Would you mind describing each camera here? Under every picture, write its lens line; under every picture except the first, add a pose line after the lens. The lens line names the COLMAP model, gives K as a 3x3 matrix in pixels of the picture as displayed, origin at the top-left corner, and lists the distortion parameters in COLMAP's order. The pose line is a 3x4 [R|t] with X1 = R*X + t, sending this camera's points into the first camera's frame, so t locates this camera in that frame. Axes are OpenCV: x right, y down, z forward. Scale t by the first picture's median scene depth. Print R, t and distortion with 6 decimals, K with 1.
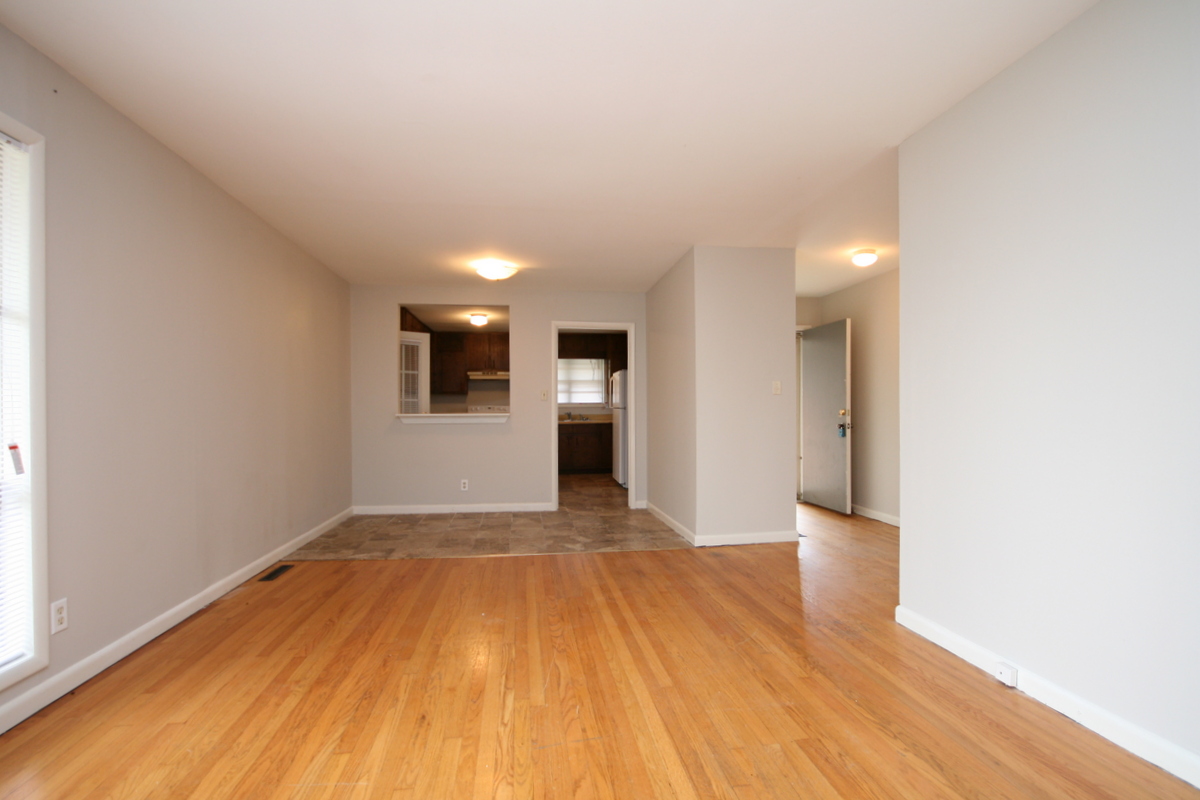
lens RADIAL K [[569.3, 0, 594.8], [0, 569.3, 414.3], [0, 0, 1]] dist [-0.002293, 0.000094]
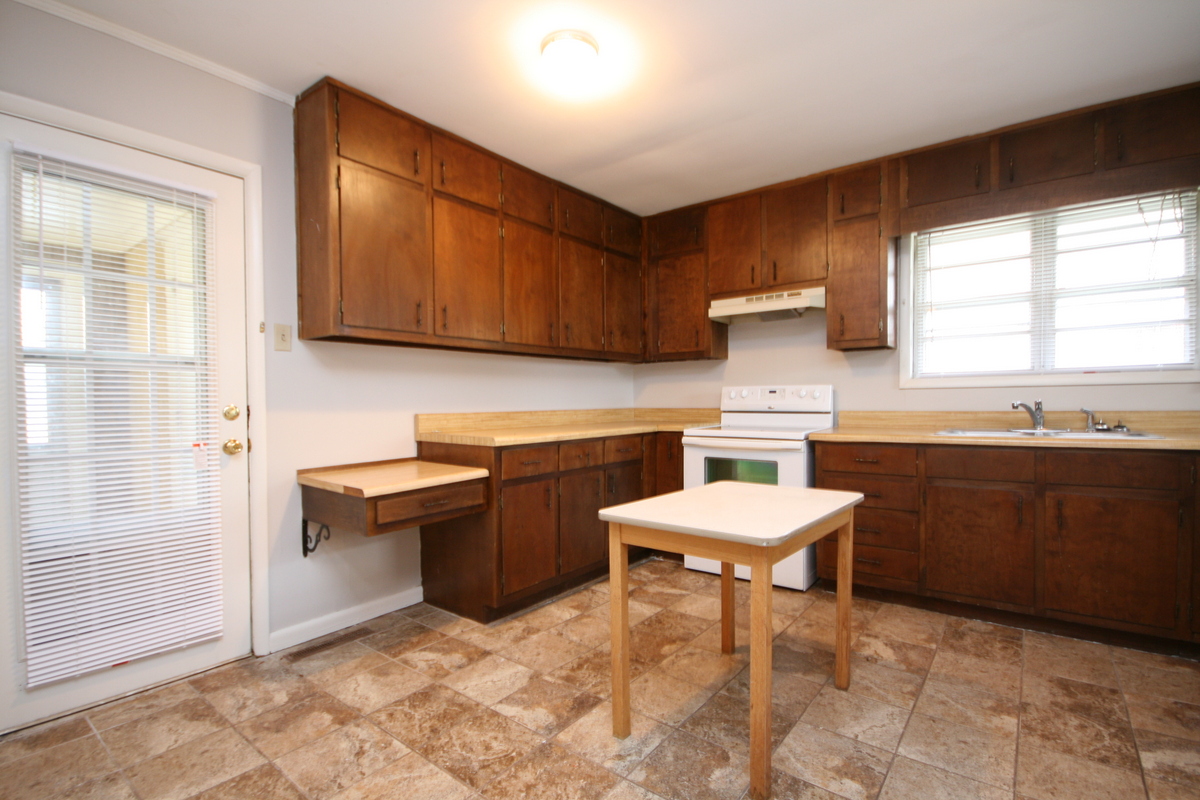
lens RADIAL K [[569.3, 0, 594.8], [0, 569.3, 414.3], [0, 0, 1]] dist [-0.002293, 0.000094]
pose [[0.701444, 0.016620, -0.712531, 0.009424], [0.000549, 0.999715, 0.023860, -0.008818], [0.712725, -0.017128, 0.701235, 1.192928]]
